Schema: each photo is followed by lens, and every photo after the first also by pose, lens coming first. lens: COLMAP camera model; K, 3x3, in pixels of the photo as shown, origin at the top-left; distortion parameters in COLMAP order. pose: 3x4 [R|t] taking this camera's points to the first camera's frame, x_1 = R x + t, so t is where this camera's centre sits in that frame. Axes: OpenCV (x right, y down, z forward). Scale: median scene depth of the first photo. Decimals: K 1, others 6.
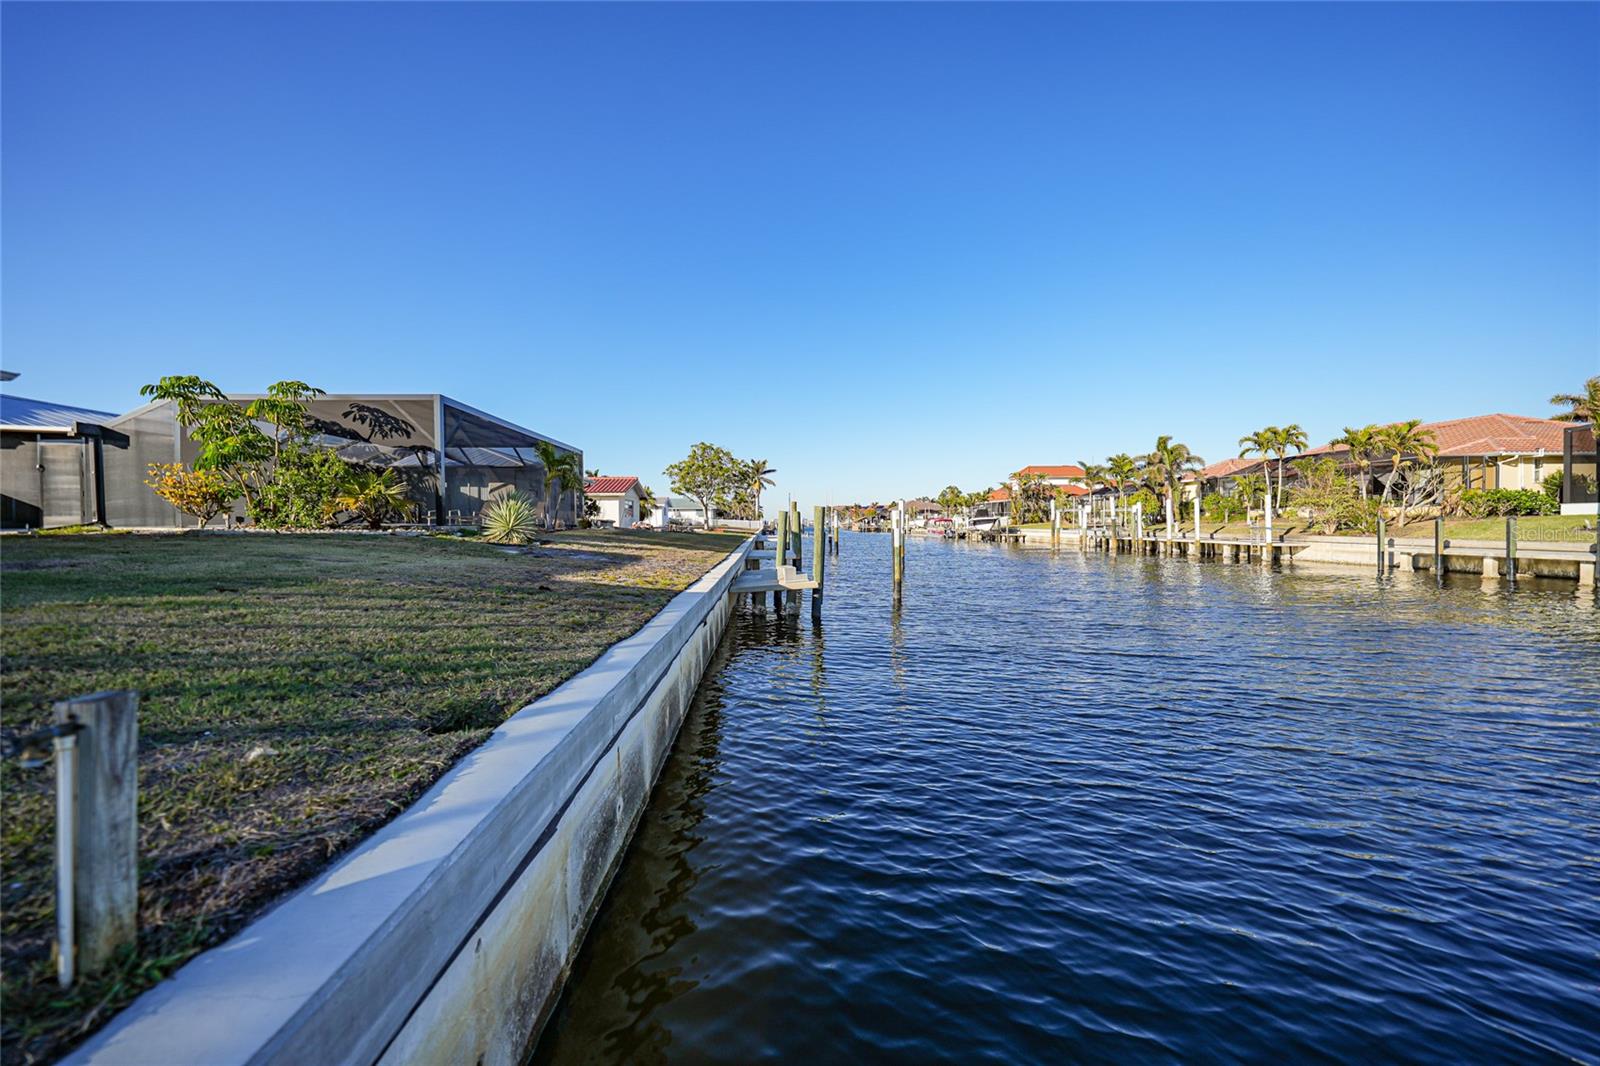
lens RADIAL K [[557.4, 0, 798.1], [0, 557.4, 527.8], [0, 0, 1]] dist [-0.024929, 0.006671]
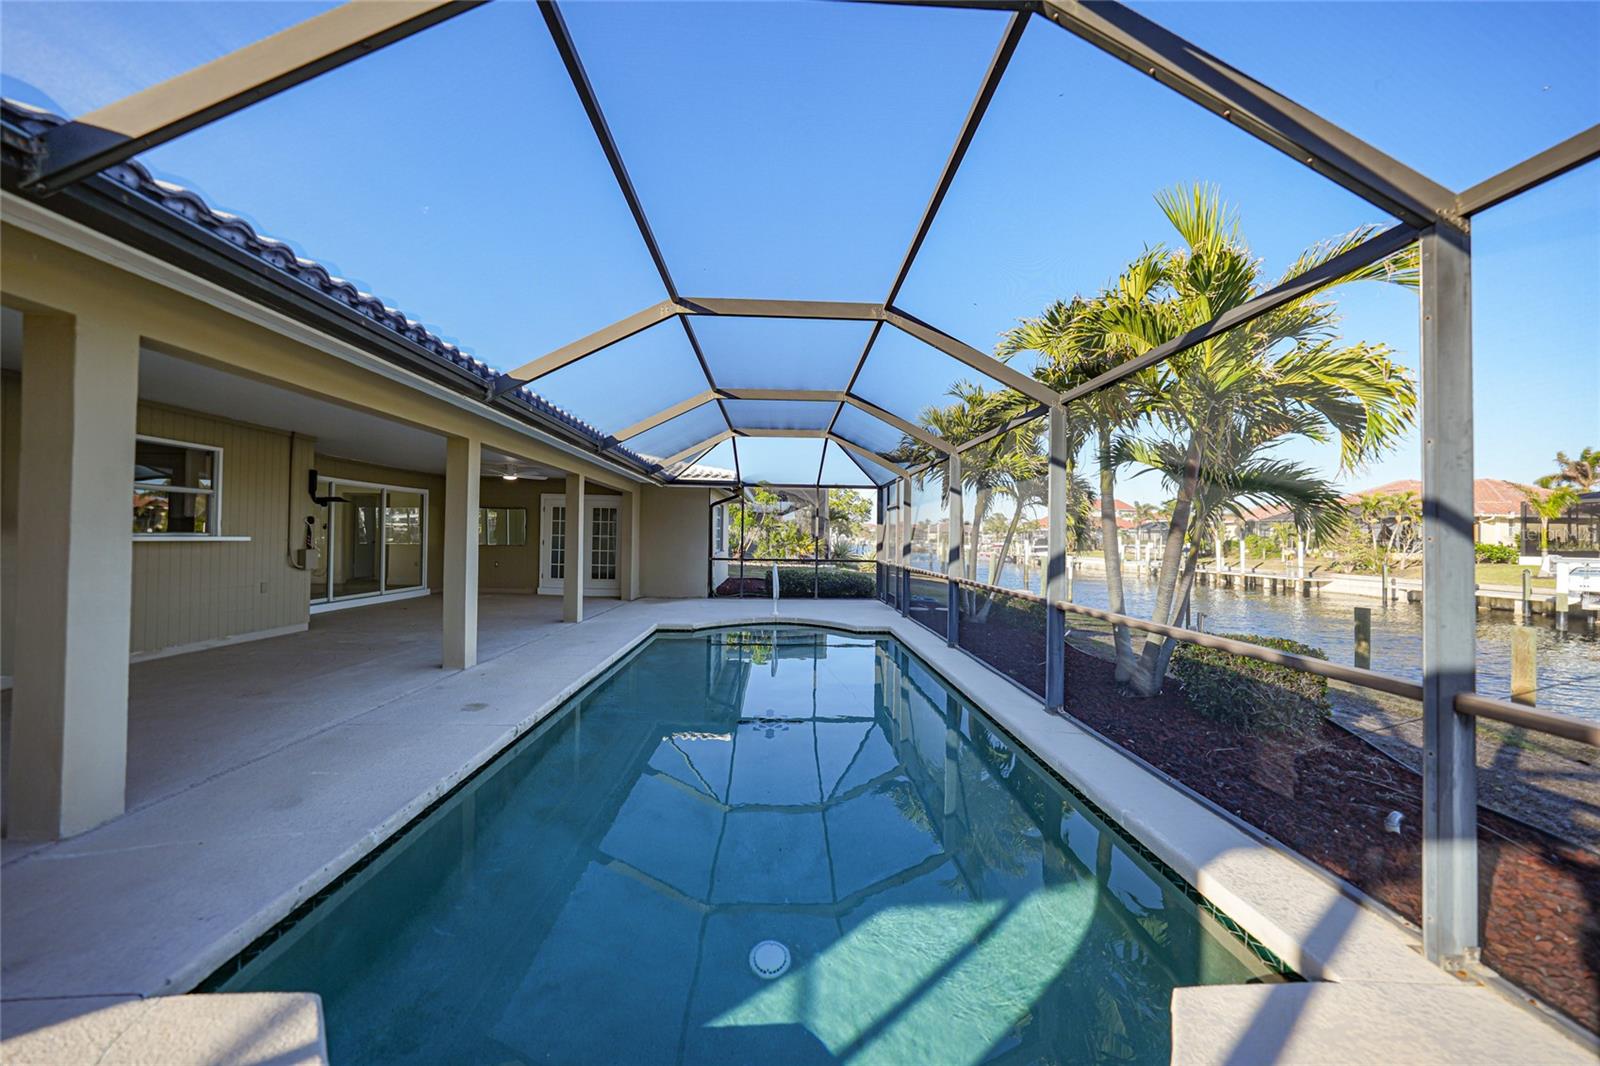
lens RADIAL K [[557.4, 0, 799.1], [0, 557.4, 528.7], [0, 0, 1]] dist [-0.024929, 0.006671]
pose [[0.999441, 0.024146, -0.023133, -0.318060], [-0.024708, 0.999399, -0.024333, -0.029729], [0.022531, 0.024891, 0.999436, -0.344183]]
